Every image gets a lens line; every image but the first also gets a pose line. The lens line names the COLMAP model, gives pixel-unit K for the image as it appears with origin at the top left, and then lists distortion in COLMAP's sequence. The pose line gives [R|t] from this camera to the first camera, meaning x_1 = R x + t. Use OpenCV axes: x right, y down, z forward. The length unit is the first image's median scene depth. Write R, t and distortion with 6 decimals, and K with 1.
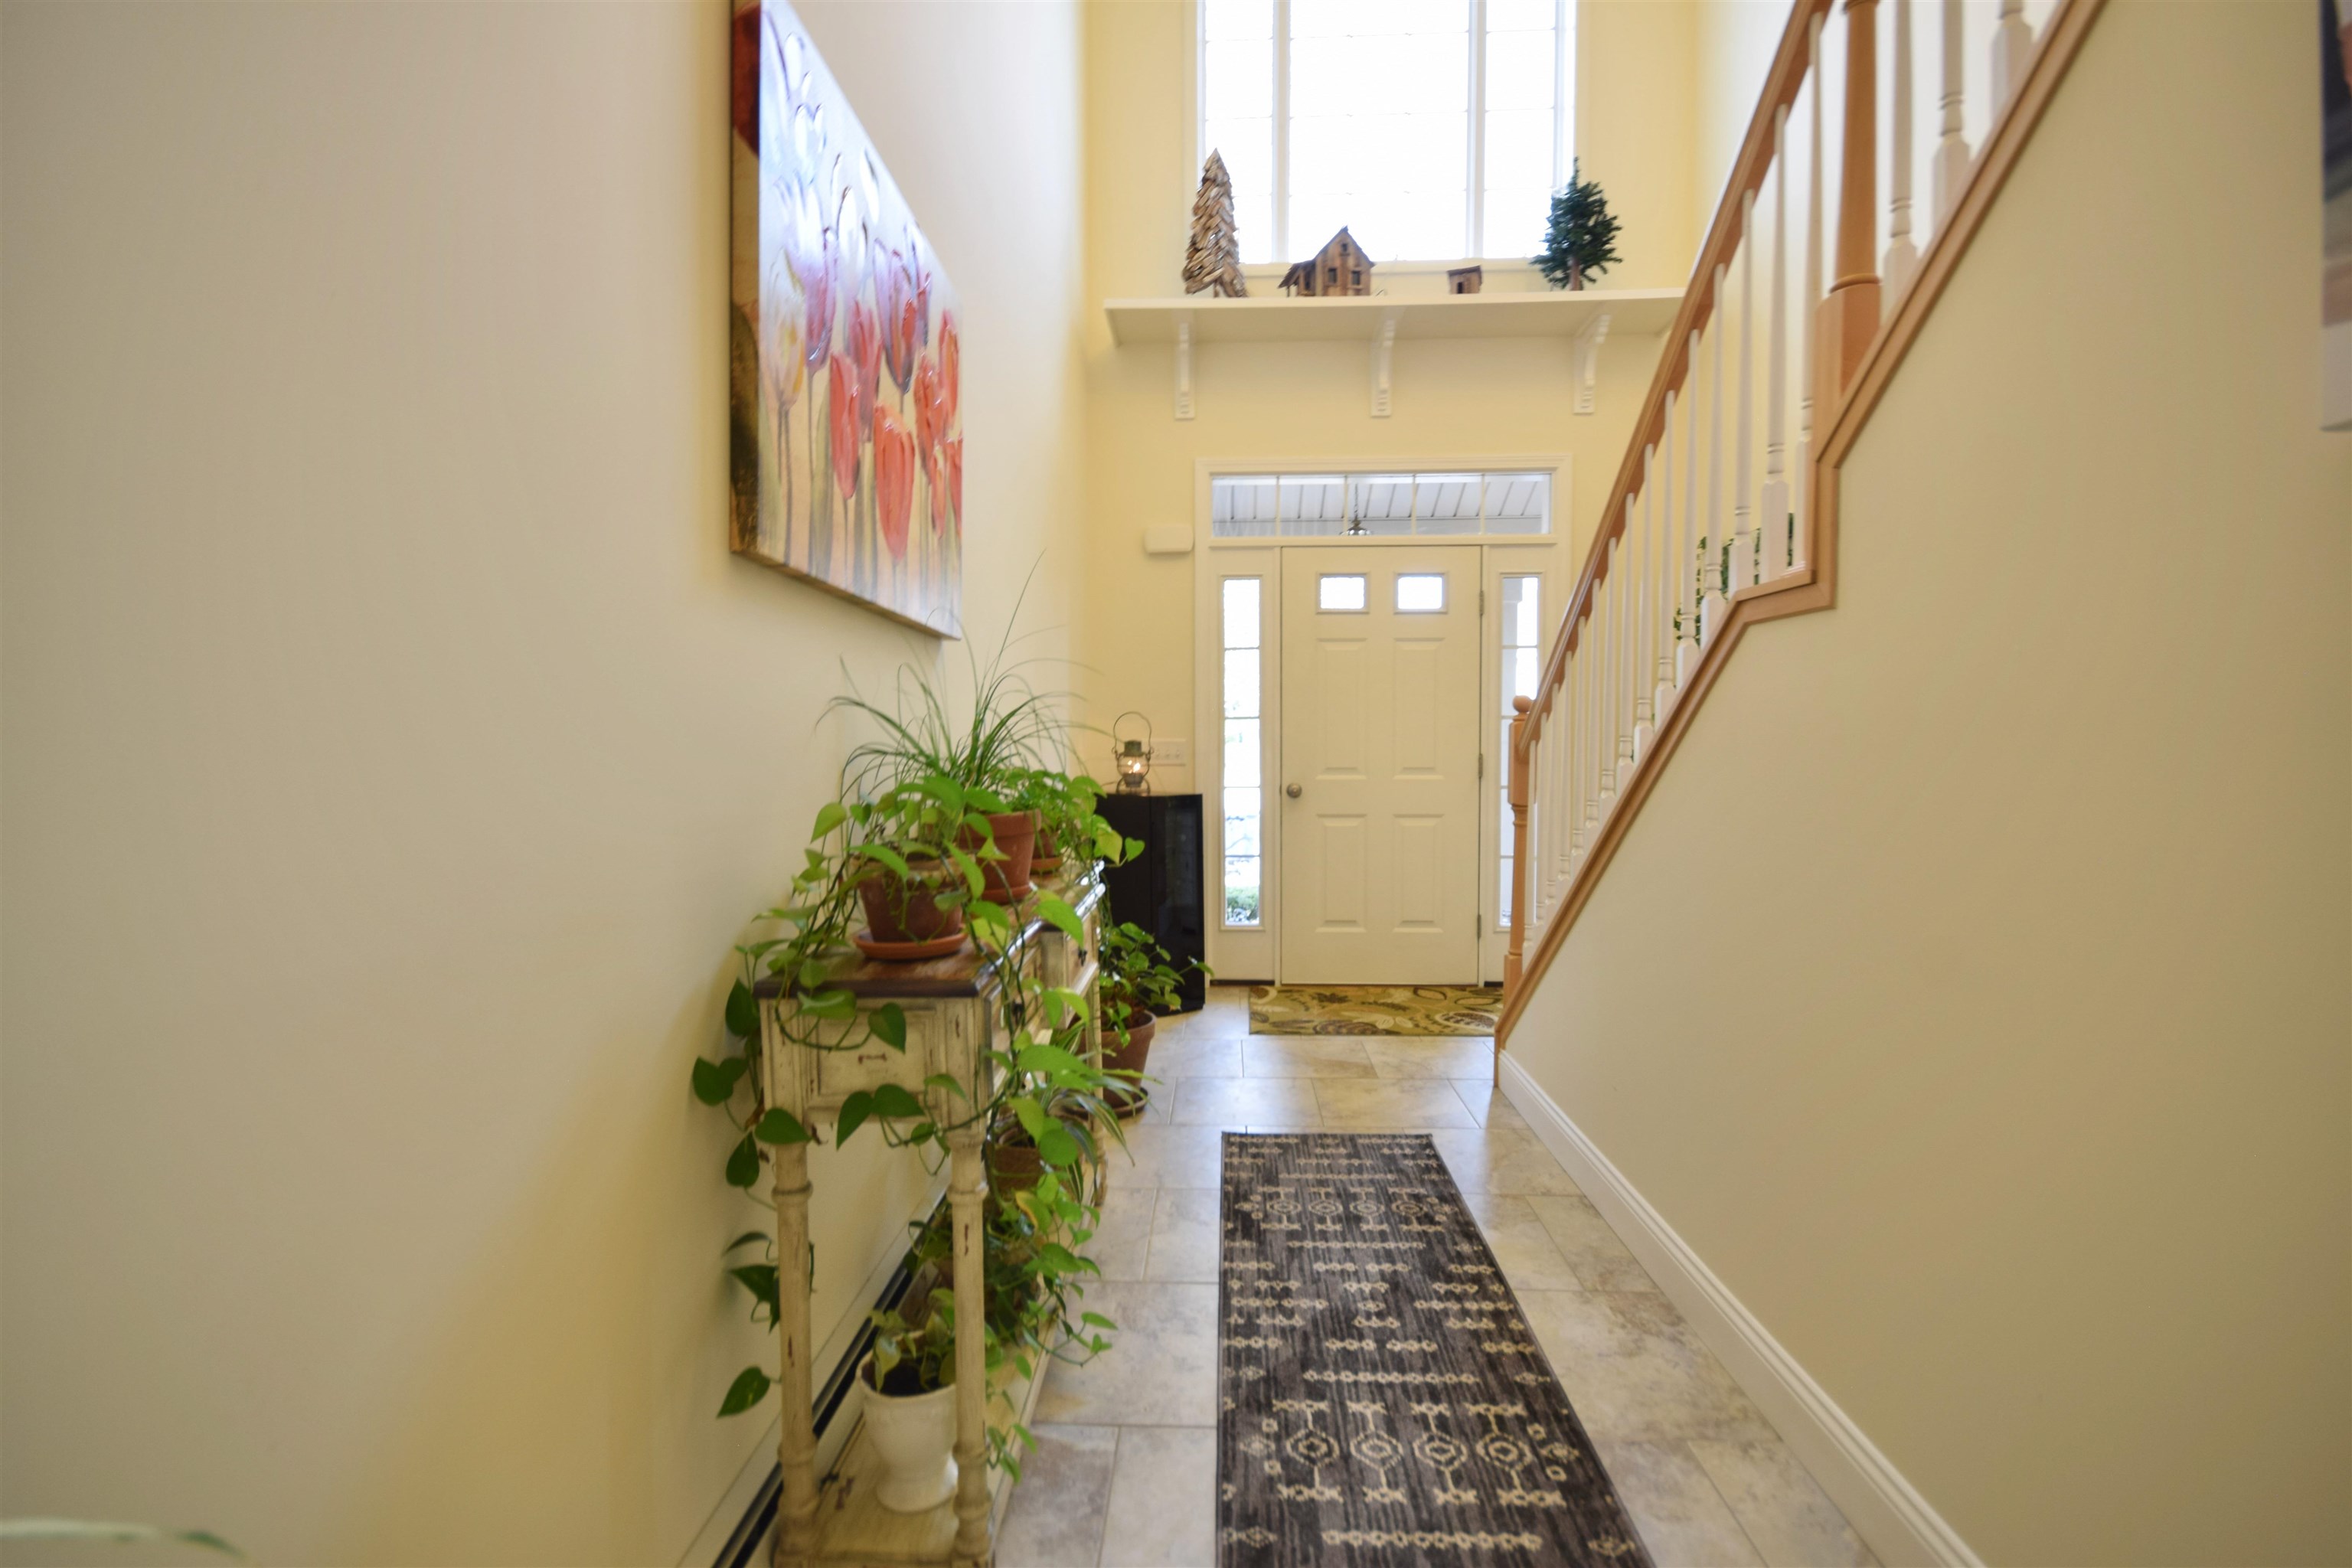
lens RADIAL K [[1032.0, 0, 1176.0], [0, 1032.0, 784.0], [0, 0, 1]] dist [0.000877, -0.006405]
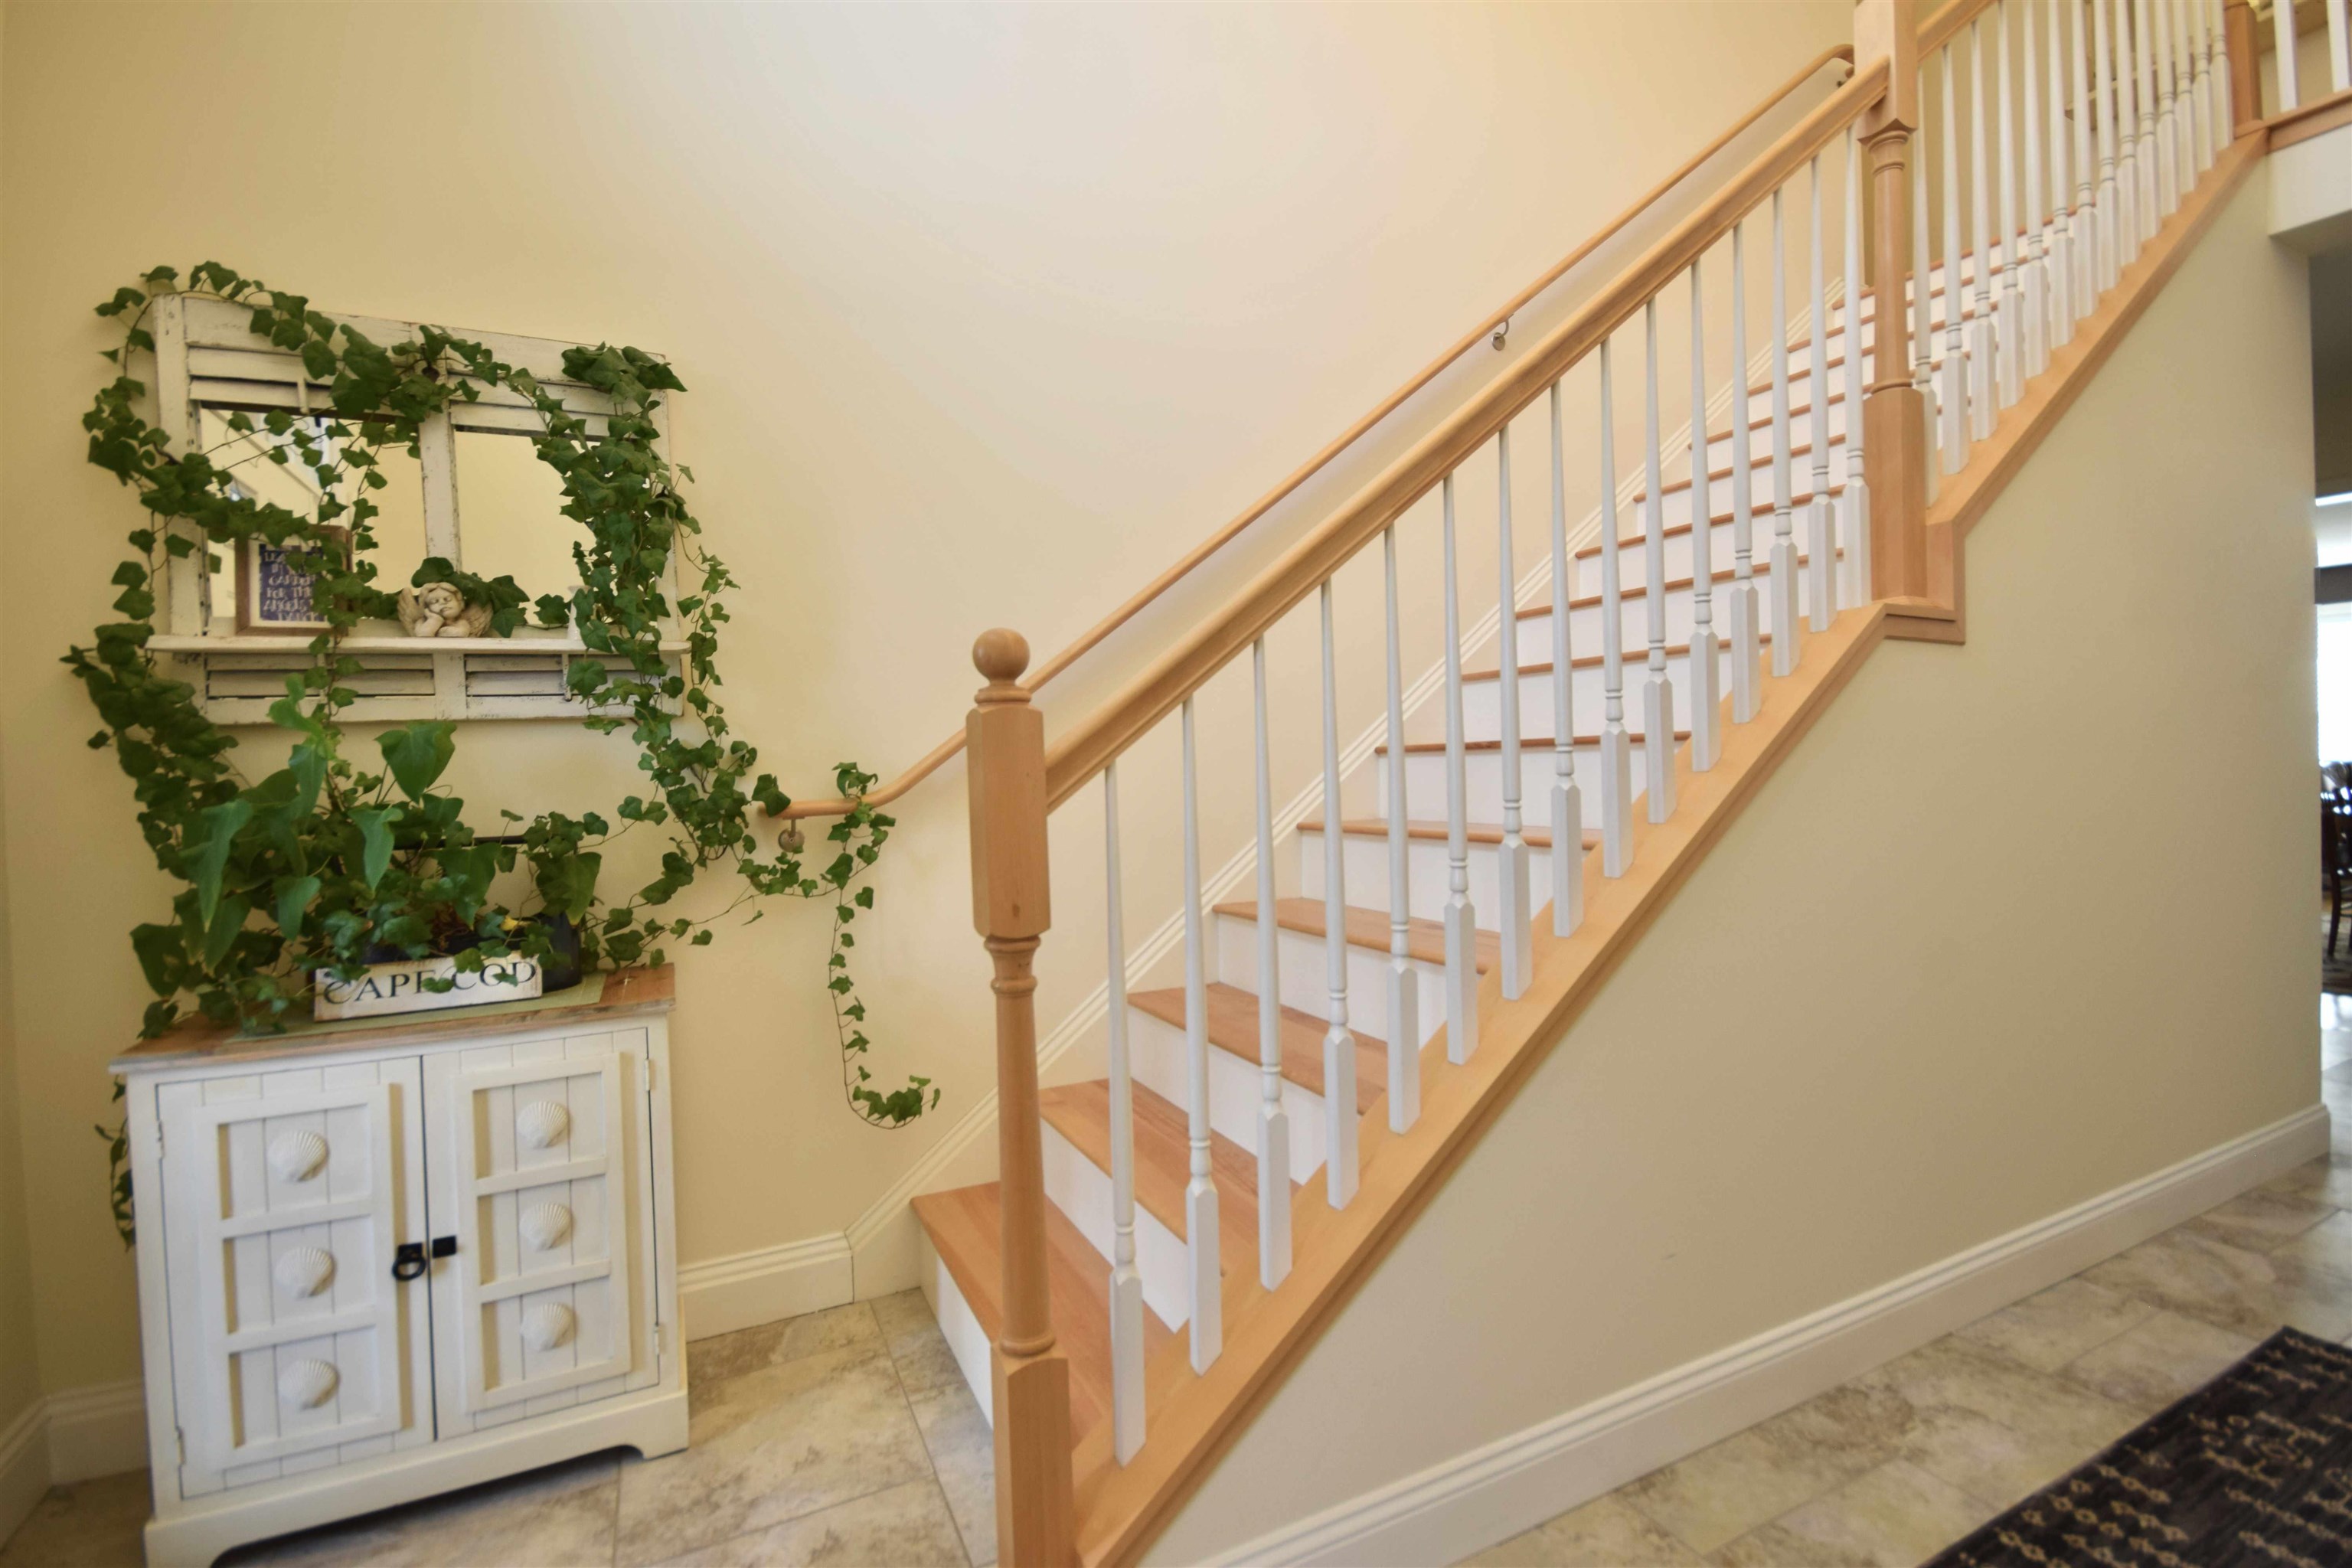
lens RADIAL K [[1024.3, 0, 1176.0], [0, 1024.3, 784.0], [0, 0, 1]] dist [0.012064, -0.015074]
pose [[-0.479241, 0.001150, 0.877683, -0.016602], [0.053567, 0.998173, 0.027941, -0.059720], [-0.876047, 0.060405, -0.478427, 1.757243]]
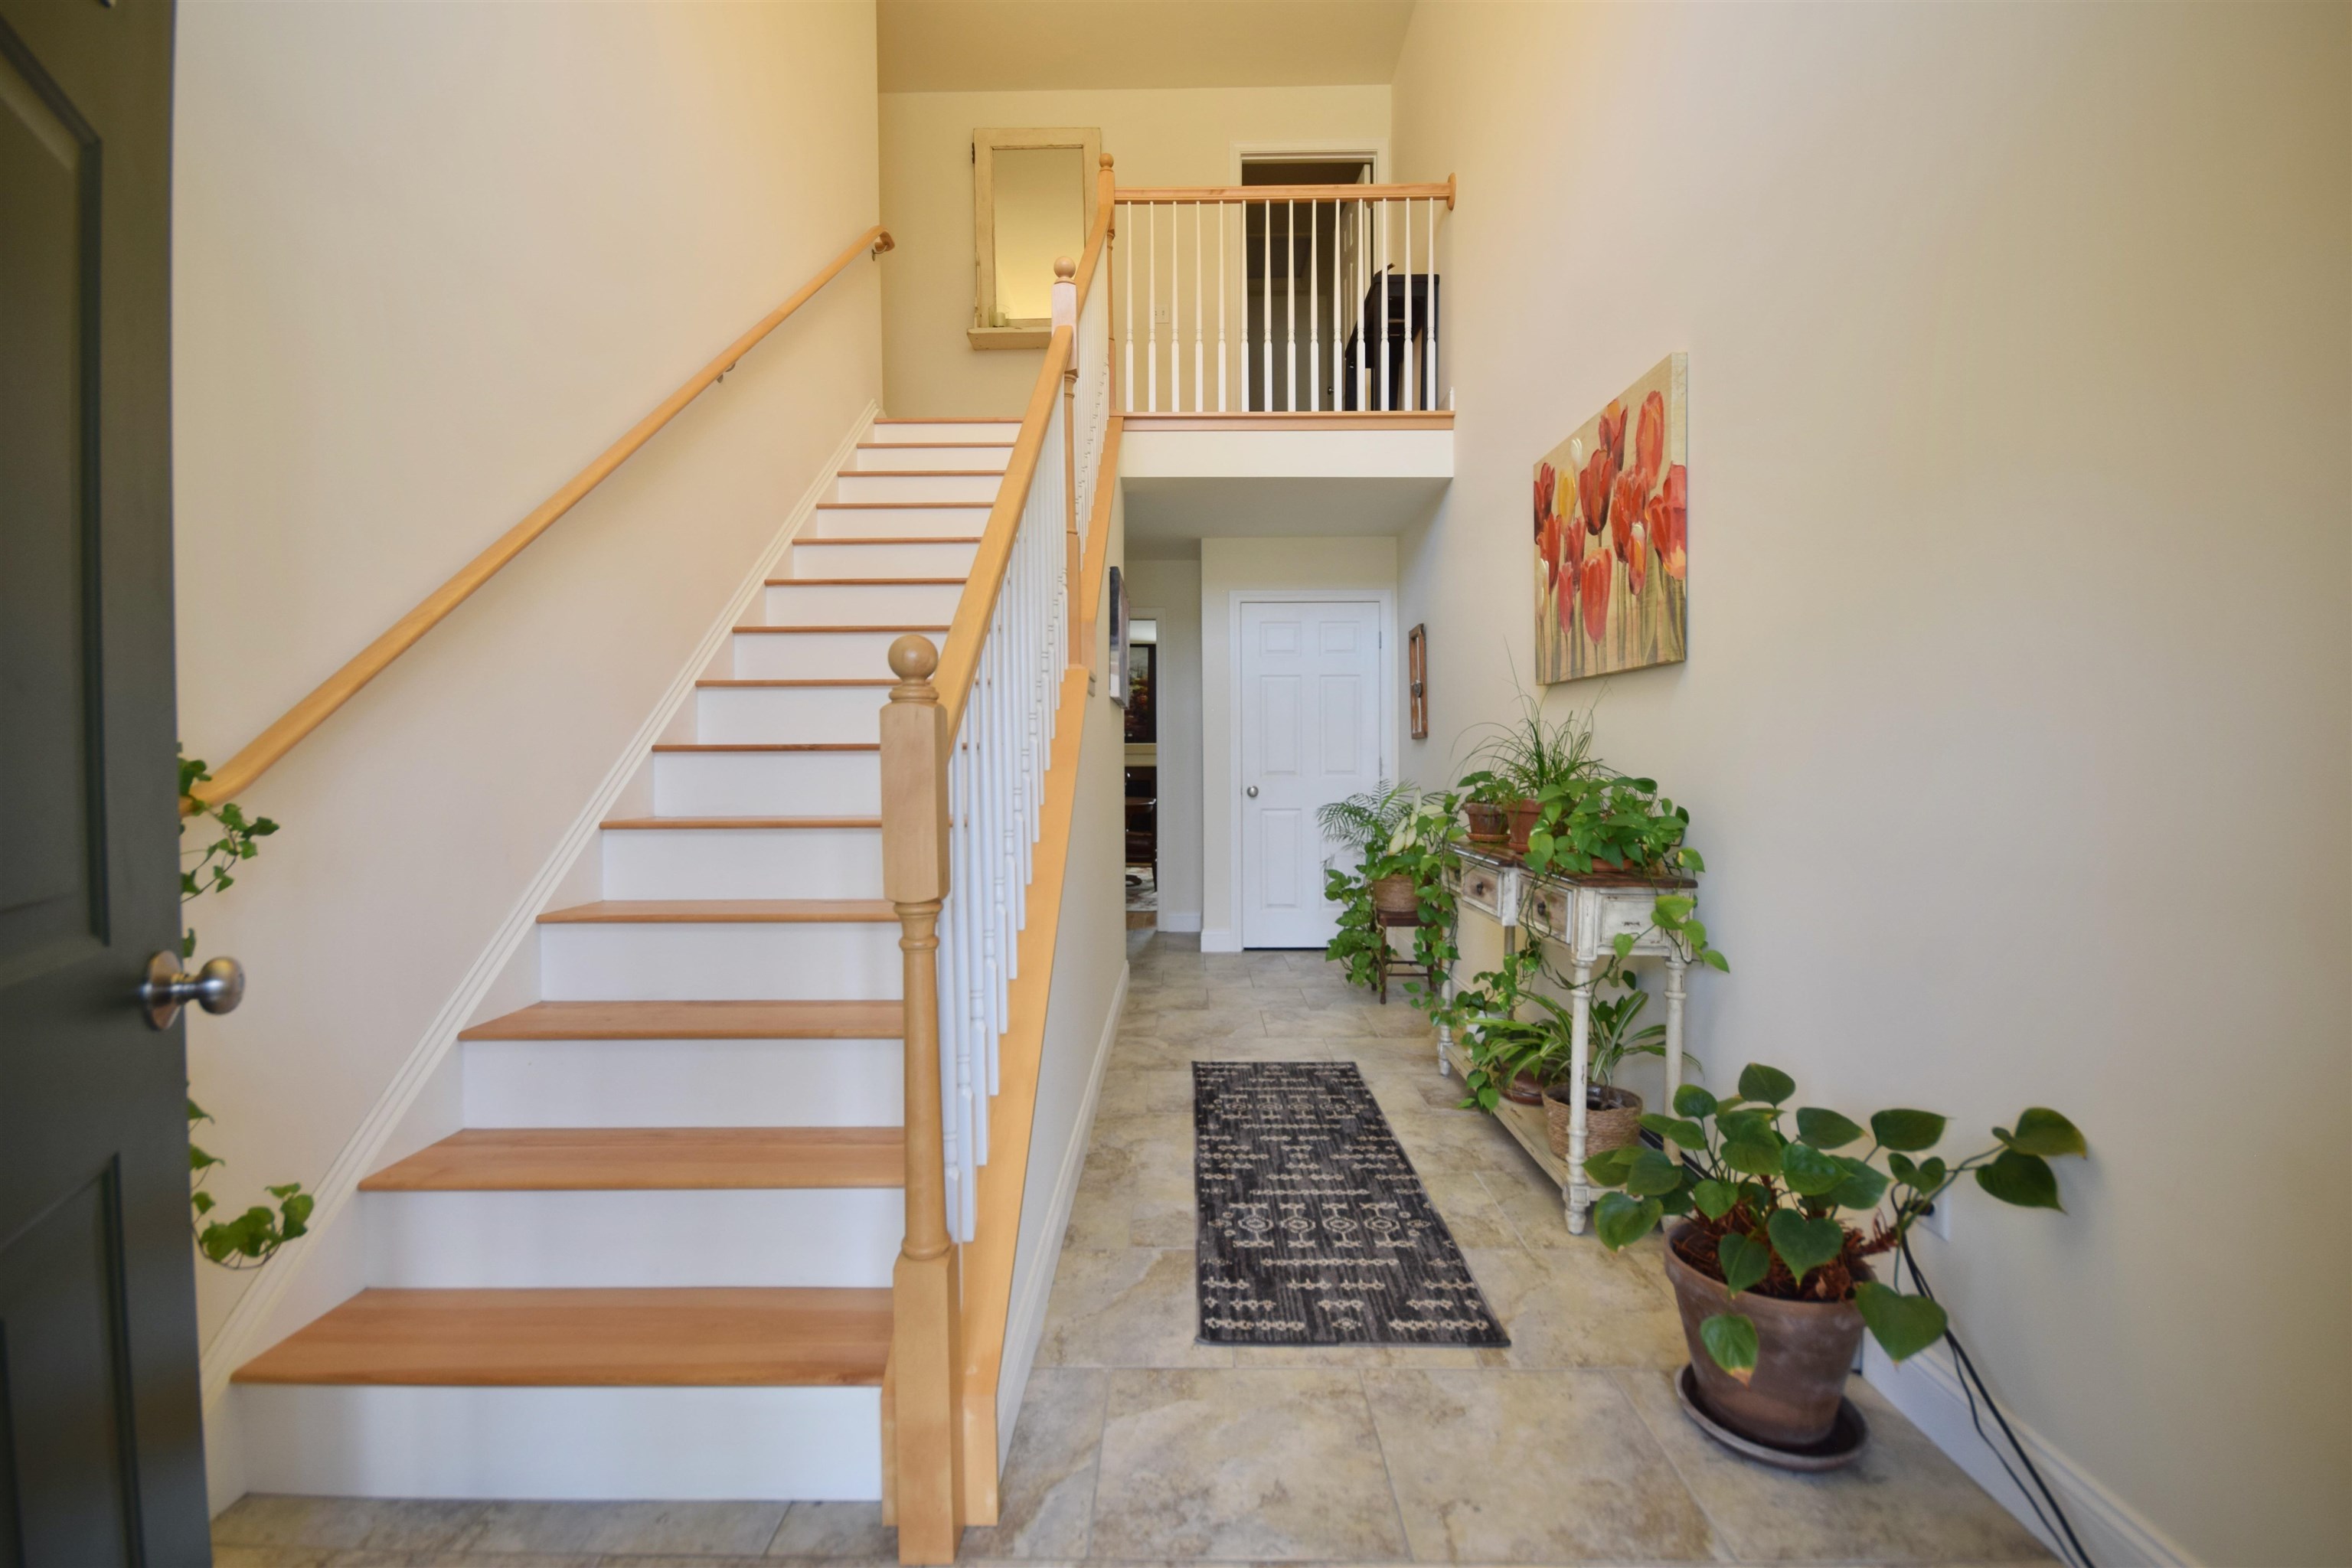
lens RADIAL K [[1032.0, 0, 1176.0], [0, 1032.0, 784.0], [0, 0, 1]] dist [0.000877, -0.006405]
pose [[-0.999269, 0.002689, -0.038141, 0.386449], [0.000586, 0.998483, 0.055050, -0.076302], [0.038231, 0.054987, -0.997755, 2.236018]]
